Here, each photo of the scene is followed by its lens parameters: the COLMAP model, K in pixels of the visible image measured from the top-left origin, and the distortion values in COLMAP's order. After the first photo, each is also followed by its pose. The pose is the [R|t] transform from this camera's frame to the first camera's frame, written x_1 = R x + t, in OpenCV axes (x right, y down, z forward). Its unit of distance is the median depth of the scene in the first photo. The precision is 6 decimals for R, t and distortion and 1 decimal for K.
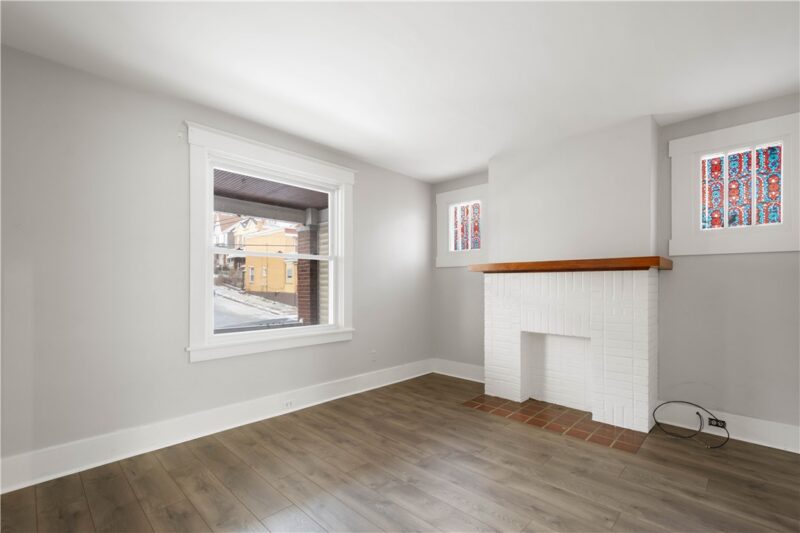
lens RADIAL K [[347.3, 0, 398.7], [0, 347.3, 282.1], [0, 0, 1]] dist [0.001723, -0.000249]
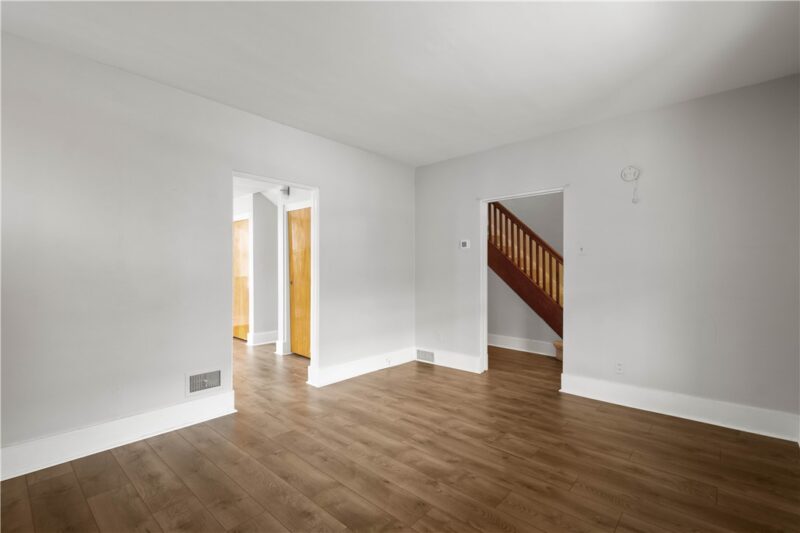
lens RADIAL K [[352.1, 0, 410.1], [0, 352.1, 270.0], [0, 0, 1]] dist [0.000242, -0.000360]
pose [[-0.997356, -0.001999, -0.072648, 0.101432], [-0.001432, 0.999968, -0.007851, 0.008331], [0.072662, -0.007726, -0.997327, 1.165552]]
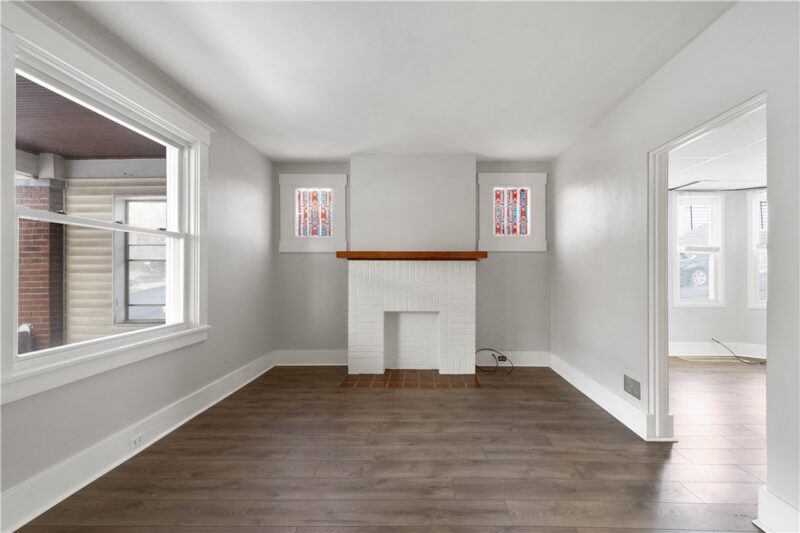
lens RADIAL K [[352.1, 0, 410.1], [0, 352.1, 270.0], [0, 0, 1]] dist [0.000242, -0.000360]
pose [[0.729433, 0.001219, 0.684051, -0.376959], [-0.005254, 0.999979, 0.003821, -0.000407], [-0.684032, -0.006381, 0.729424, 0.097325]]
